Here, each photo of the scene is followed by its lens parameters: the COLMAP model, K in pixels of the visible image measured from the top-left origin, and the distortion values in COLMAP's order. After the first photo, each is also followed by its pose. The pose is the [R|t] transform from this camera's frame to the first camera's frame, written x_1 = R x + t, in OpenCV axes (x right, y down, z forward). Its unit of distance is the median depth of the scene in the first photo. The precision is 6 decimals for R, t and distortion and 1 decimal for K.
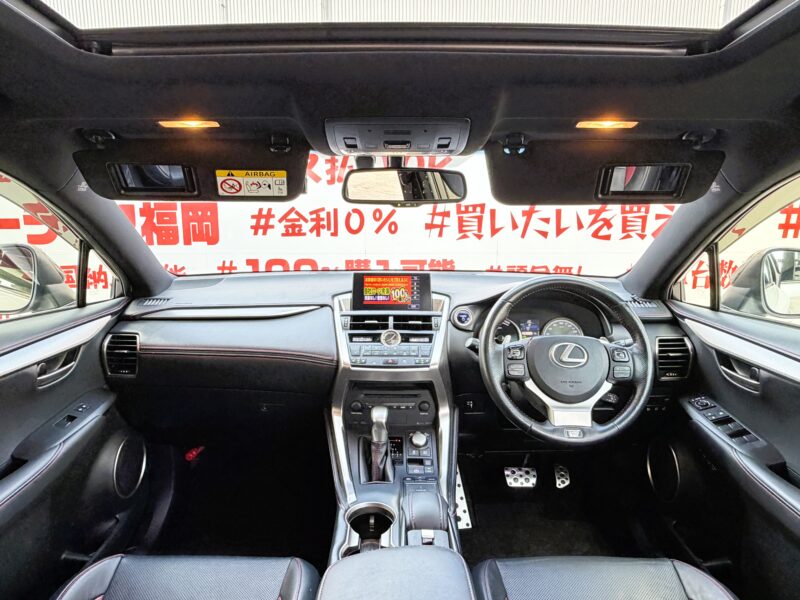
lens RADIAL K [[491.9, 0, 398.7], [0, 491.9, 299.4], [0, 0, 1]] dist [0.011477, -0.003227]
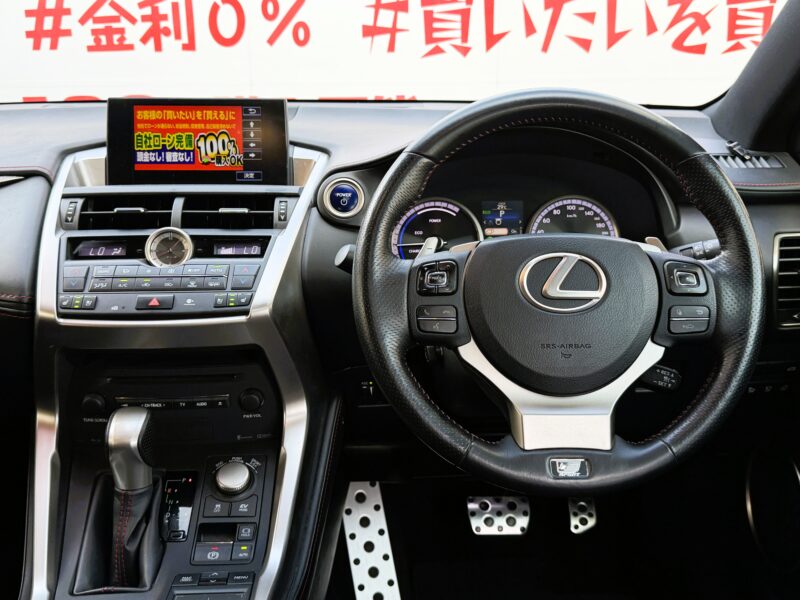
lens RADIAL K [[807.7, 0, 399.2], [0, 807.7, 284.2], [0, 0, 1]] dist [0.028150, 0.000000]
pose [[0.999029, -0.019113, 0.039701, 0.151364], [0.013687, 0.991063, 0.132693, 0.018905], [-0.041882, -0.132020, 0.990362, 0.277970]]
